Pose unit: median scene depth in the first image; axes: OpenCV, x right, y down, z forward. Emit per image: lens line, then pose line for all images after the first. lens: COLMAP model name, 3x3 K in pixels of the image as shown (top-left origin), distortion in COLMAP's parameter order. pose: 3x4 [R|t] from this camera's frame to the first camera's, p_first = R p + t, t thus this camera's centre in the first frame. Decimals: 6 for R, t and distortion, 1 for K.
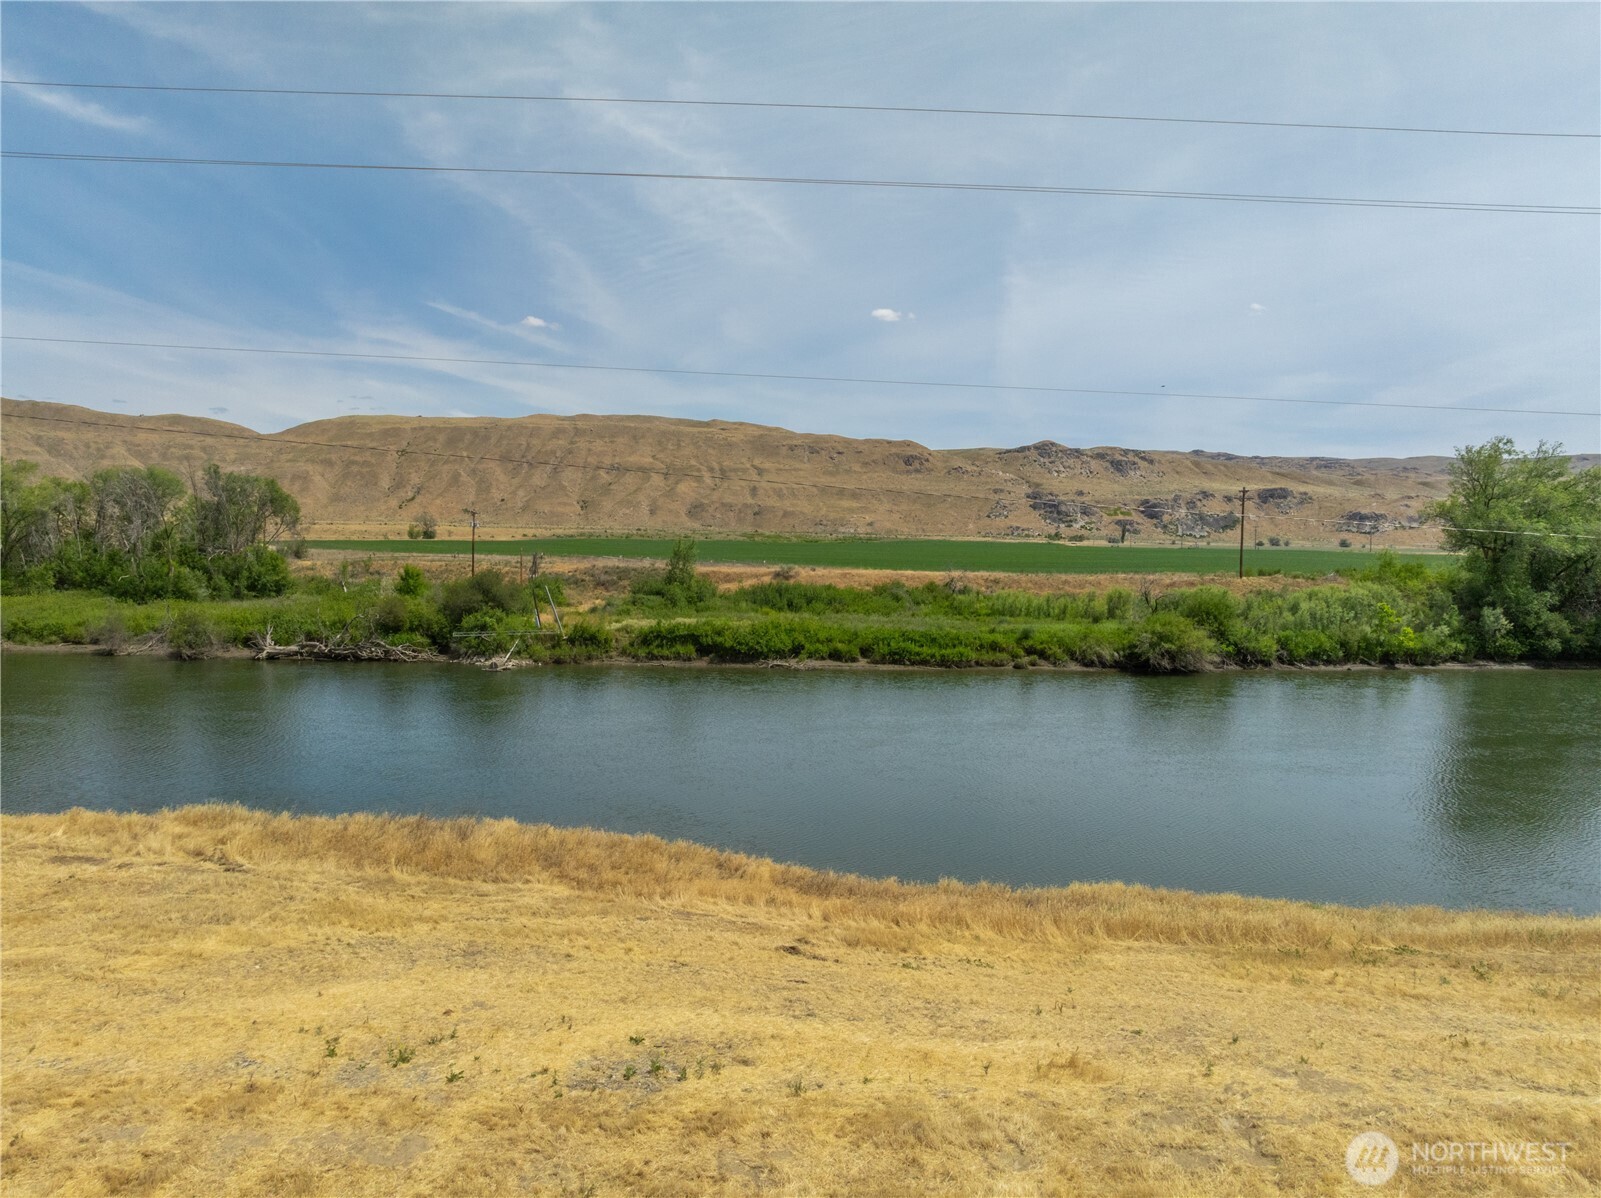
lens RADIAL K [[1128.3, 0, 802.2], [0, 1128.3, 600.8], [0, 0, 1]] dist [-0.041202, 0.006949]
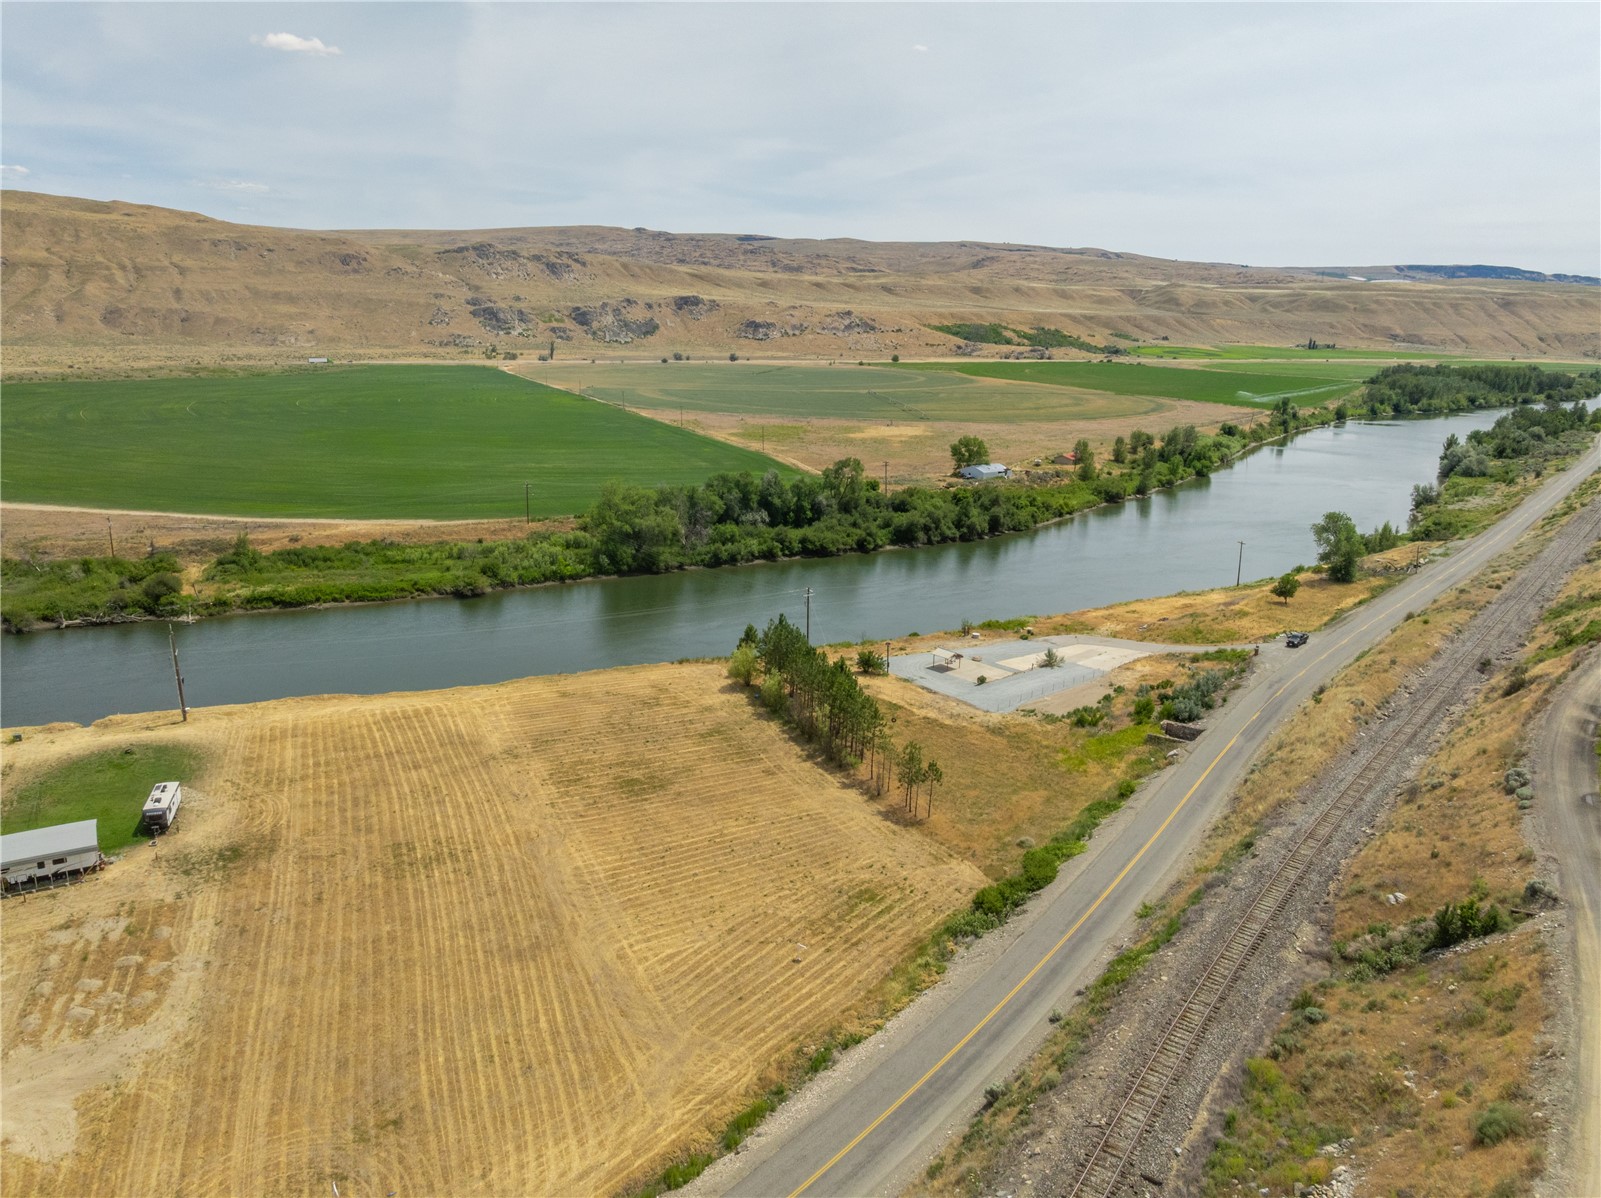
lens RADIAL K [[1128.3, 0, 802.1], [0, 1128.3, 604.8], [0, 0, 1]] dist [-0.041202, 0.006949]
pose [[0.893247, -0.103705, 0.437441, -0.009660], [0.010997, 0.977779, 0.209348, -0.032542], [-0.449431, -0.182189, 0.874539, -0.117315]]
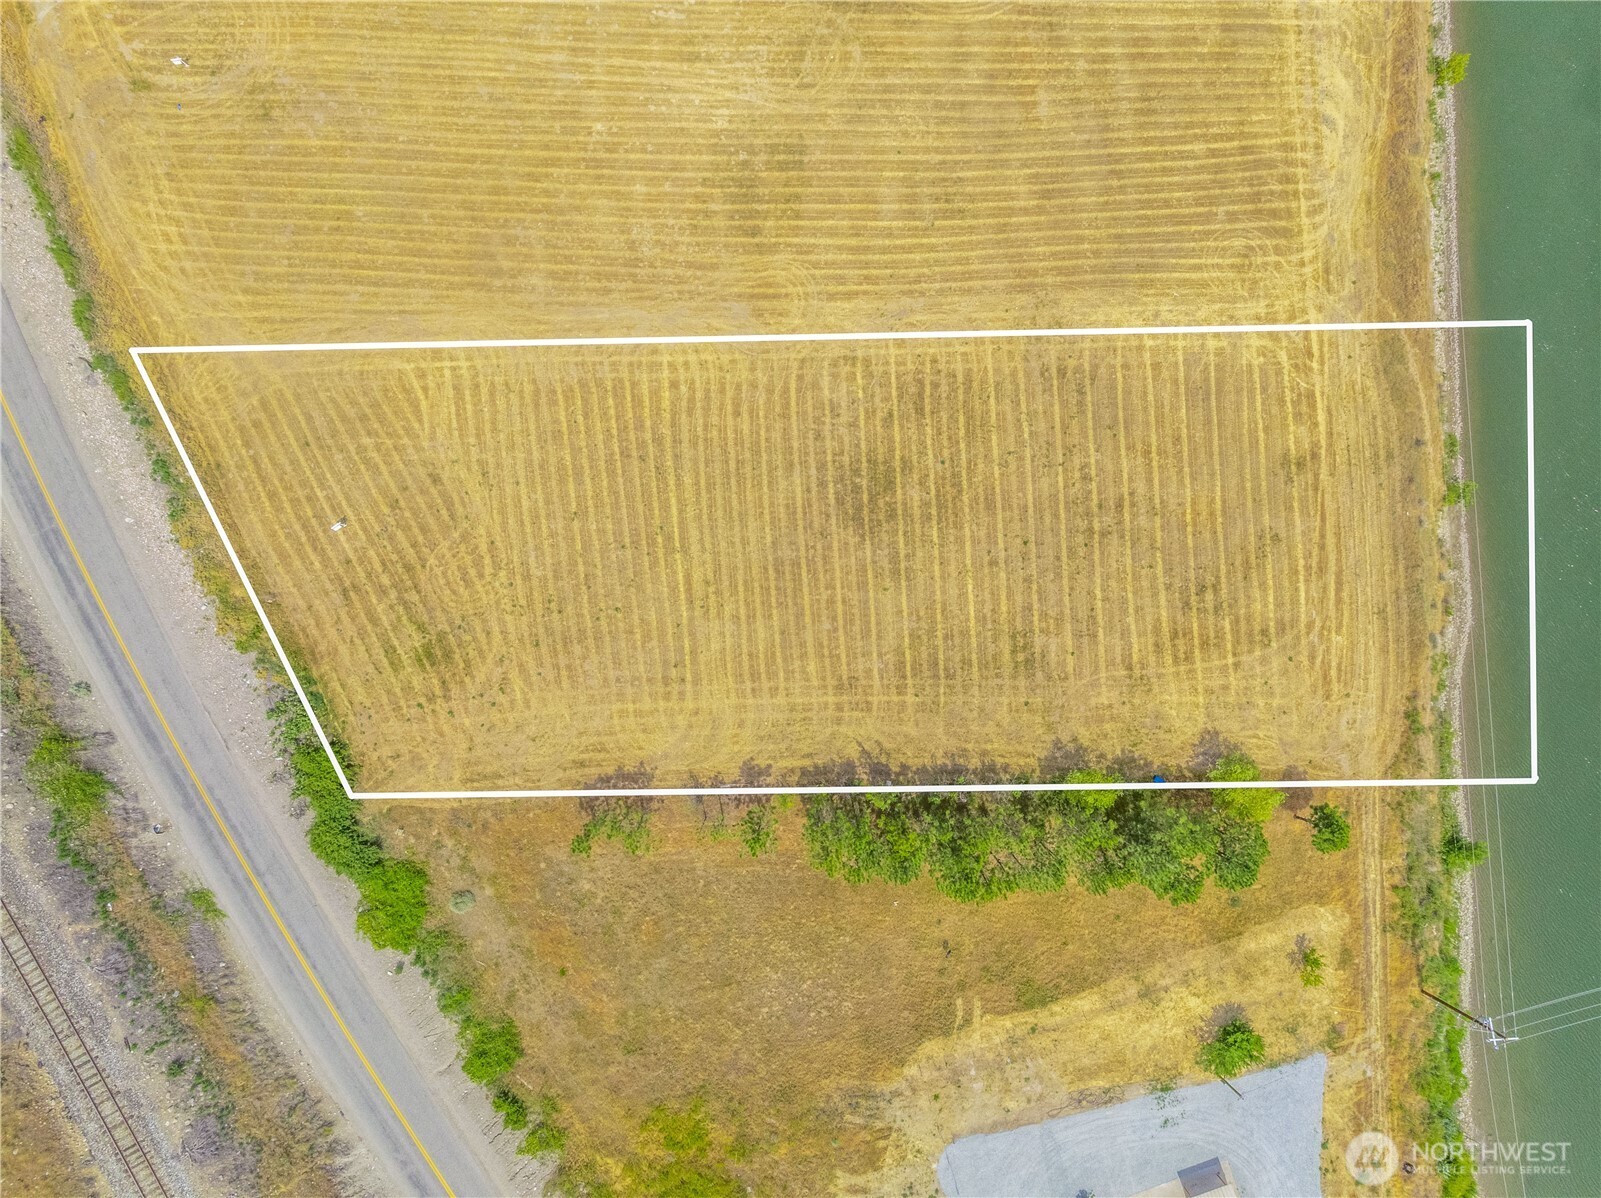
lens RADIAL K [[1128.3, 0, 805.1], [0, 1128.3, 596.9], [0, 0, 1]] dist [-0.041202, 0.006949]
pose [[0.067943, 0.997446, -0.022037, 0.028509], [-0.067978, 0.026665, 0.997330, -0.064424], [0.995371, -0.066264, 0.069616, -0.032528]]
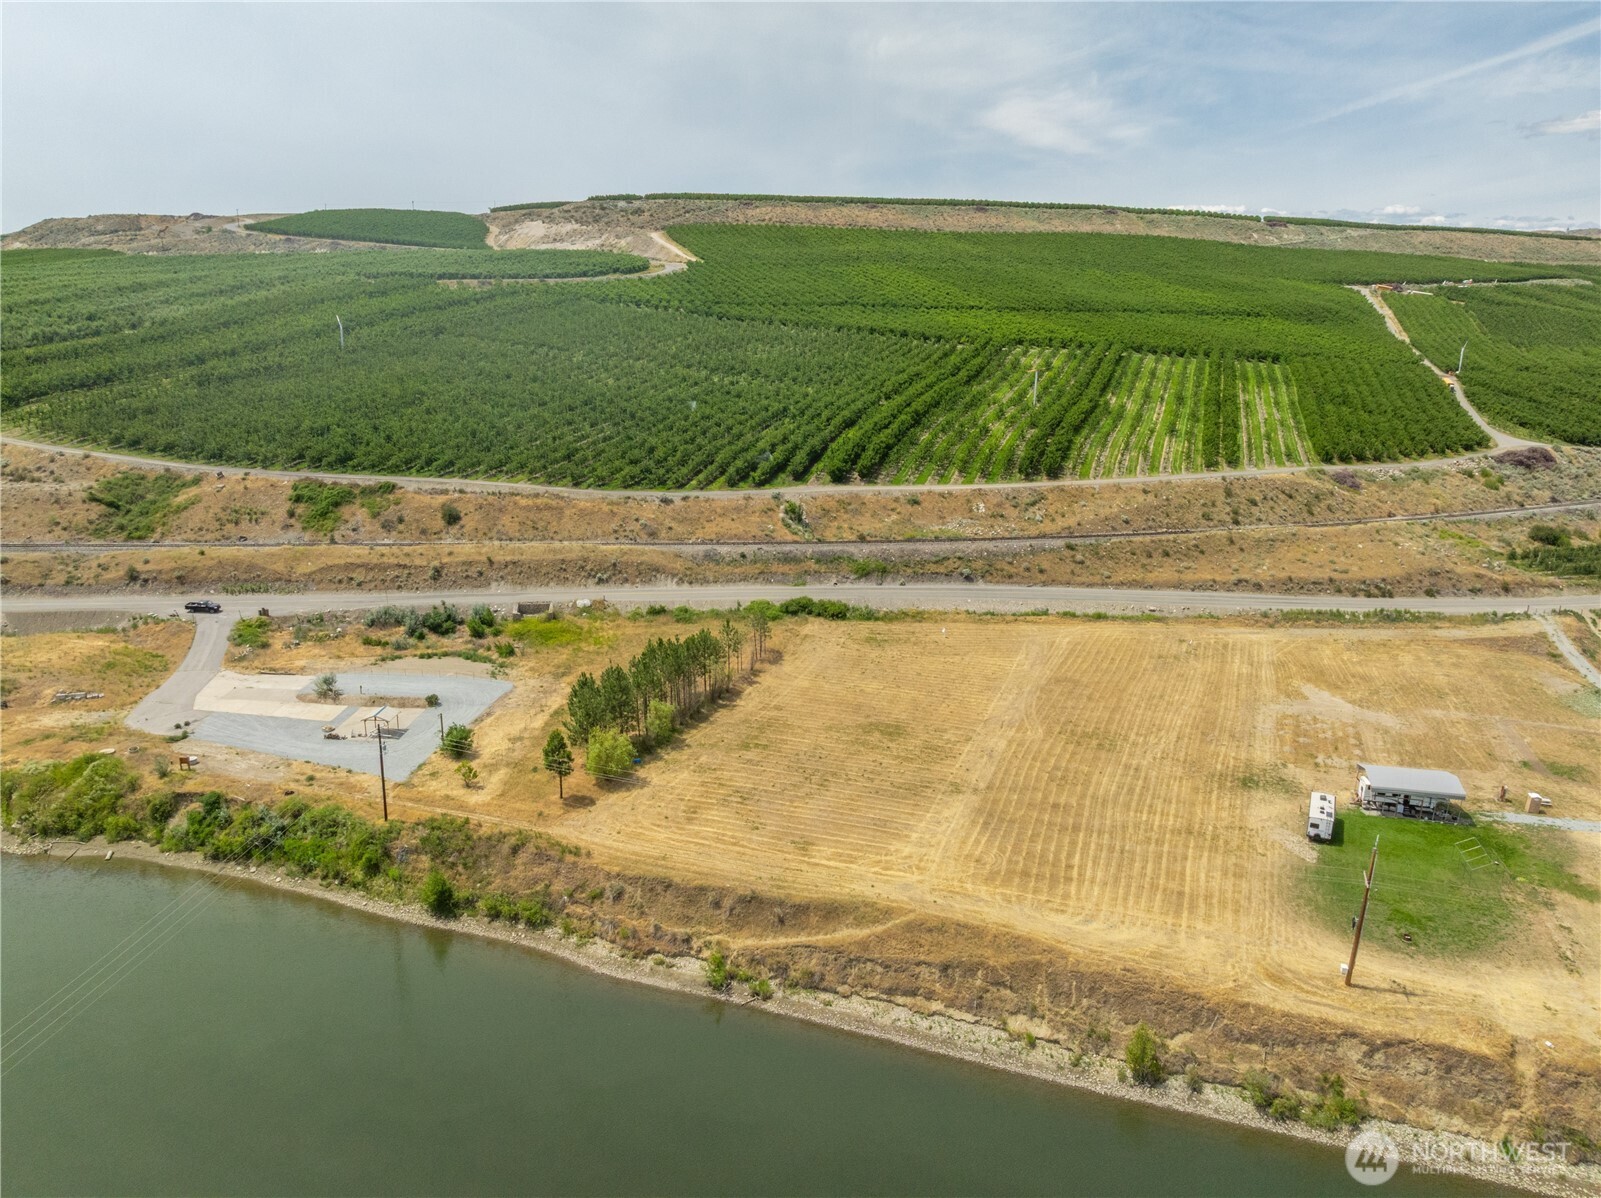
lens RADIAL K [[1128.3, 0, 801.5], [0, 1128.3, 595.7], [0, 0, 1]] dist [-0.041202, 0.006949]
pose [[-0.953648, -0.100113, 0.283784, -0.002062], [-0.008937, 0.952044, 0.305831, -0.042029], [-0.300793, 0.289119, -0.908809, 0.077792]]
